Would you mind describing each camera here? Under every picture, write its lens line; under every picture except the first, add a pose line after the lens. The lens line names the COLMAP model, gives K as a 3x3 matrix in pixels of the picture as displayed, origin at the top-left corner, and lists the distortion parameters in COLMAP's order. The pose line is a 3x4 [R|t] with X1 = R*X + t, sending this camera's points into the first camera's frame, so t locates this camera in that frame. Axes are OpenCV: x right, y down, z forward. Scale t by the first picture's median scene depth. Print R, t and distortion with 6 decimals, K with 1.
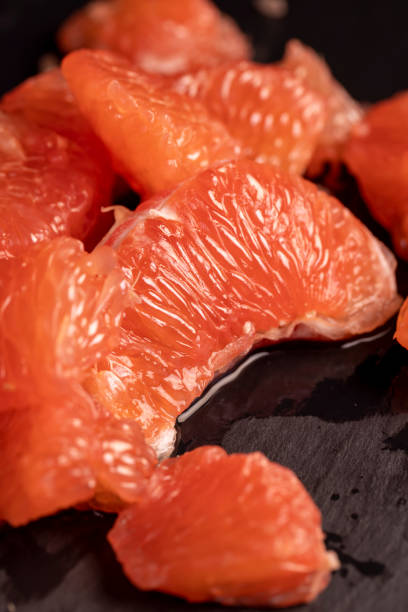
lens RADIAL K [[2391.5, 0, 204.0], [0, 2391.5, 306.0], [0, 0, 1]] dist [-0.121786, 0.691464]
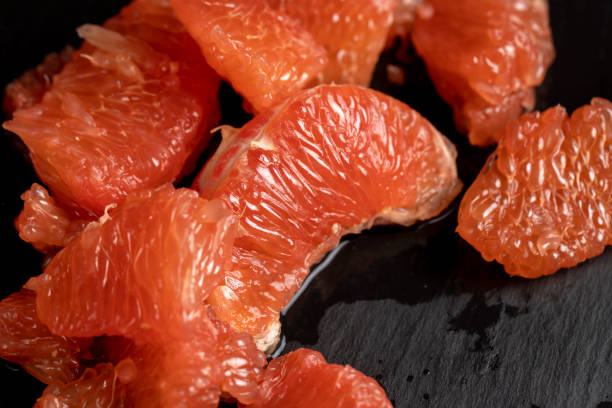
lens RADIAL K [[2391.5, 0, 306.0], [0, 2391.5, 204.0], [0, 0, 1]] dist [-0.121786, 0.691464]
pose [[0.999185, -0.039801, -0.006745, 0.012039], [0.040230, 0.967910, 0.248055, -0.307663], [-0.003345, -0.248124, 0.968722, -0.179257]]
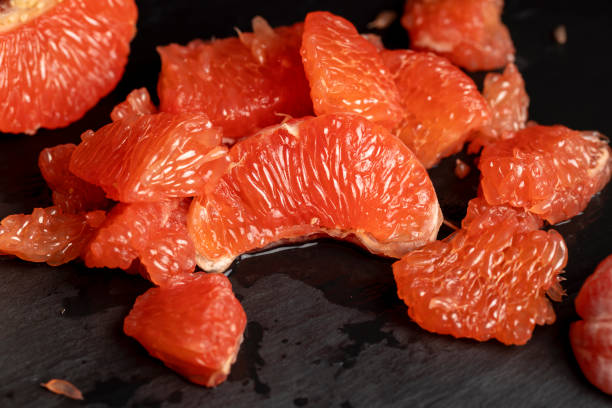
lens RADIAL K [[2391.5, 0, 306.0], [0, 2391.5, 204.0], [0, 0, 1]] dist [-0.121786, 0.691464]
pose [[0.803889, 0.391607, -0.447668, 0.685993], [-0.372747, 0.918224, 0.133884, -0.201048], [0.463489, 0.059239, 0.884120, -0.333111]]
